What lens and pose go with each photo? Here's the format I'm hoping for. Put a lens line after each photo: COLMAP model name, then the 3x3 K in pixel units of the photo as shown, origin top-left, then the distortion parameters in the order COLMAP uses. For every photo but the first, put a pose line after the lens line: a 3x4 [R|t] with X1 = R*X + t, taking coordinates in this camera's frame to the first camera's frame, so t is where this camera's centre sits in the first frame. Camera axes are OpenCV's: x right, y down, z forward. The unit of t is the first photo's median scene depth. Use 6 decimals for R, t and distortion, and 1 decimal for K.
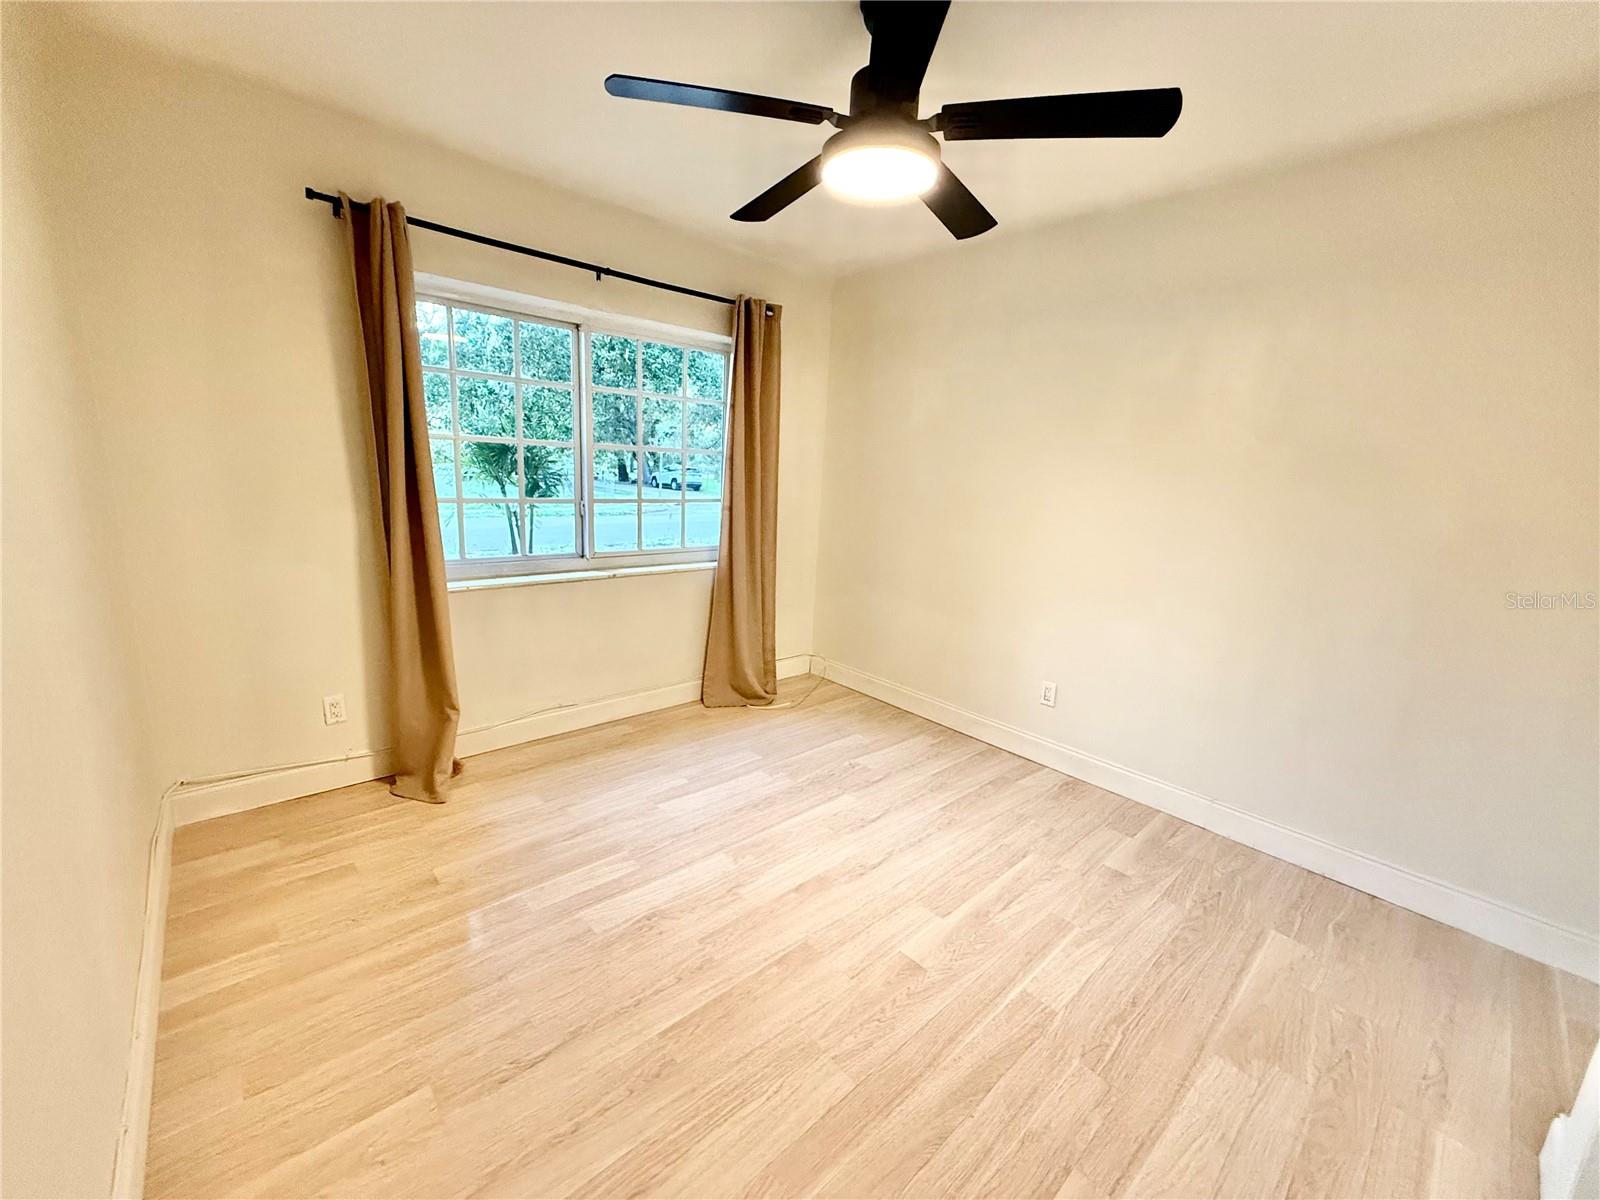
lens RADIAL K [[639.1, 0, 796.2], [0, 639.1, 597.0], [0, 0, 1]] dist [0.000076, 0.000569]
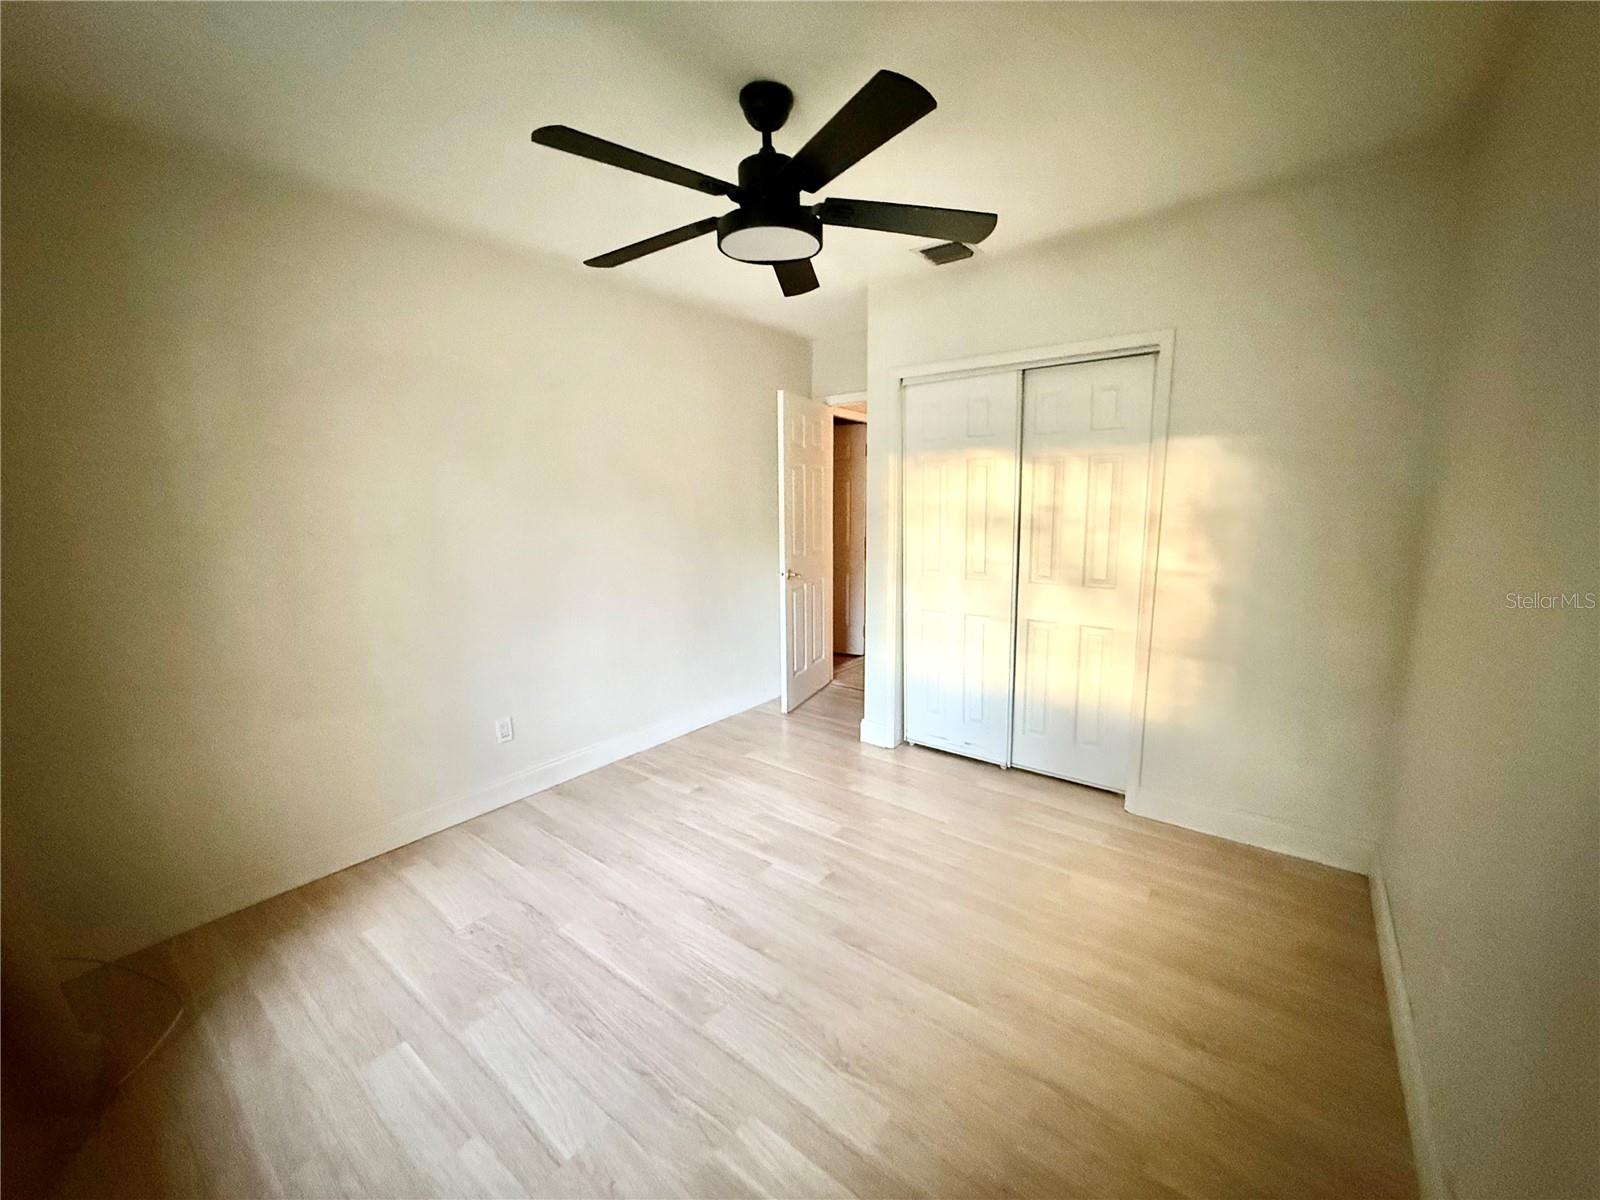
lens RADIAL K [[639.1, 0, 793.1], [0, 639.1, 598.2], [0, 0, 1]] dist [0.000076, 0.000569]
pose [[-0.167376, -0.203100, 0.964746, -0.878023], [0.210107, 0.948723, 0.236179, -0.267795], [-0.963245, 0.242230, -0.116121, 1.008488]]
